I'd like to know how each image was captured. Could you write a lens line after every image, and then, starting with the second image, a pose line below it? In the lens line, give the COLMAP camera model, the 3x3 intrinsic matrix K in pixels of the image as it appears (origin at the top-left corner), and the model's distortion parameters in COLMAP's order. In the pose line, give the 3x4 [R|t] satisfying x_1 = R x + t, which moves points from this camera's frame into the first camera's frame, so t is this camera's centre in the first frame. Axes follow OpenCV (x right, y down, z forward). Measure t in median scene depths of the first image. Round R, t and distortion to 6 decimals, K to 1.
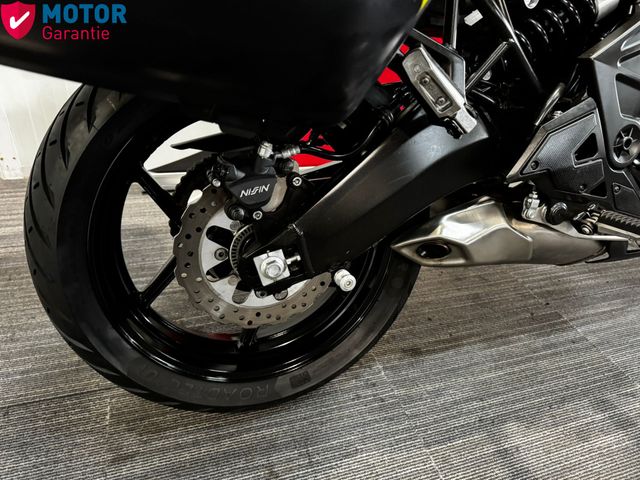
lens RADIAL K [[450.2, 0, 315.2], [0, 450.2, 244.6], [0, 0, 1]] dist [0.022539, -0.040237]
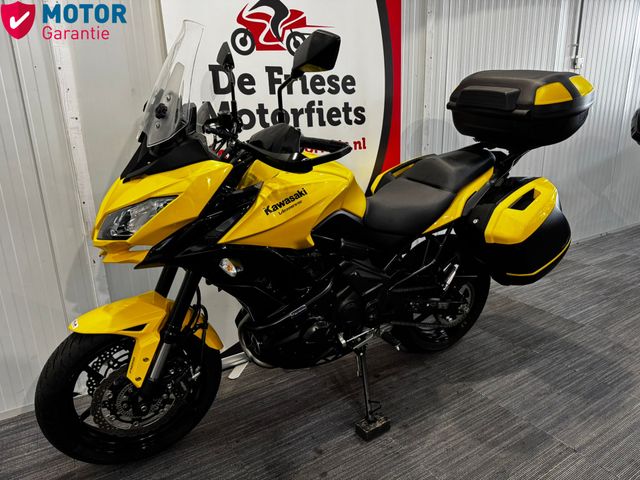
lens RADIAL K [[450.2, 0, 321.0], [0, 450.2, 241.6], [0, 0, 1]] dist [0.022539, -0.040237]
pose [[0.964009, -0.175327, 0.199869, -0.397041], [0.227989, 0.931875, -0.282187, -0.030817], [-0.136778, 0.317599, 0.938308, -1.059331]]
